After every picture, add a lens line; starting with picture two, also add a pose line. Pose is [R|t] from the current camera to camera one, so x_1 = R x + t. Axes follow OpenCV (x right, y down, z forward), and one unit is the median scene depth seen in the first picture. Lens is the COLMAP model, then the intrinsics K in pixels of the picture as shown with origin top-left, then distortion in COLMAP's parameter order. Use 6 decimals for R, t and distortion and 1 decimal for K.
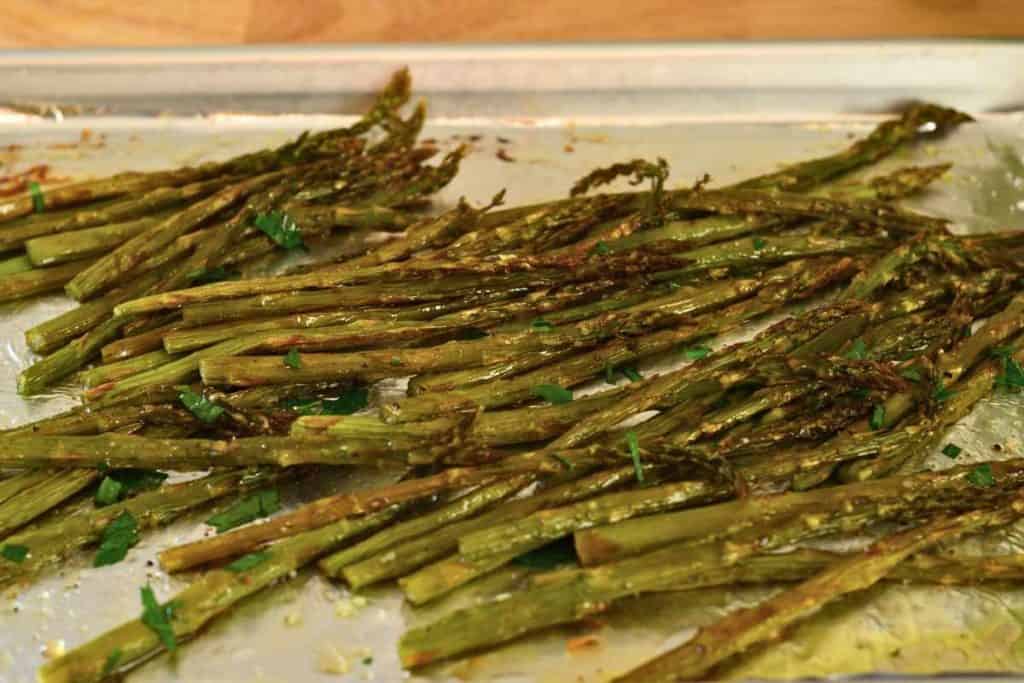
lens RADIAL K [[2485.7, 0, 512.0], [0, 2485.7, 341.5], [0, 0, 1]] dist [-0.060690, -0.286050]
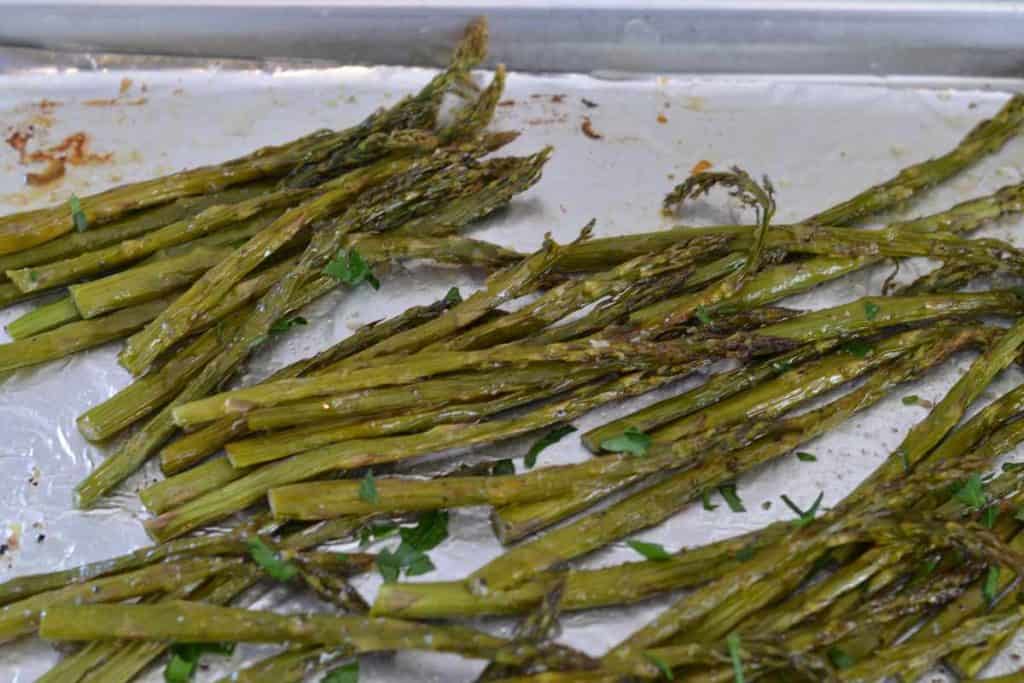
lens RADIAL K [[2485.7, 0, 512.0], [0, 2485.7, 341.5], [0, 0, 1]] dist [-0.060690, -0.286050]
pose [[0.999769, 0.020558, 0.006329, -0.039661], [-0.021464, 0.934214, 0.356068, -0.359668], [0.001407, -0.356121, 0.934439, 0.142351]]
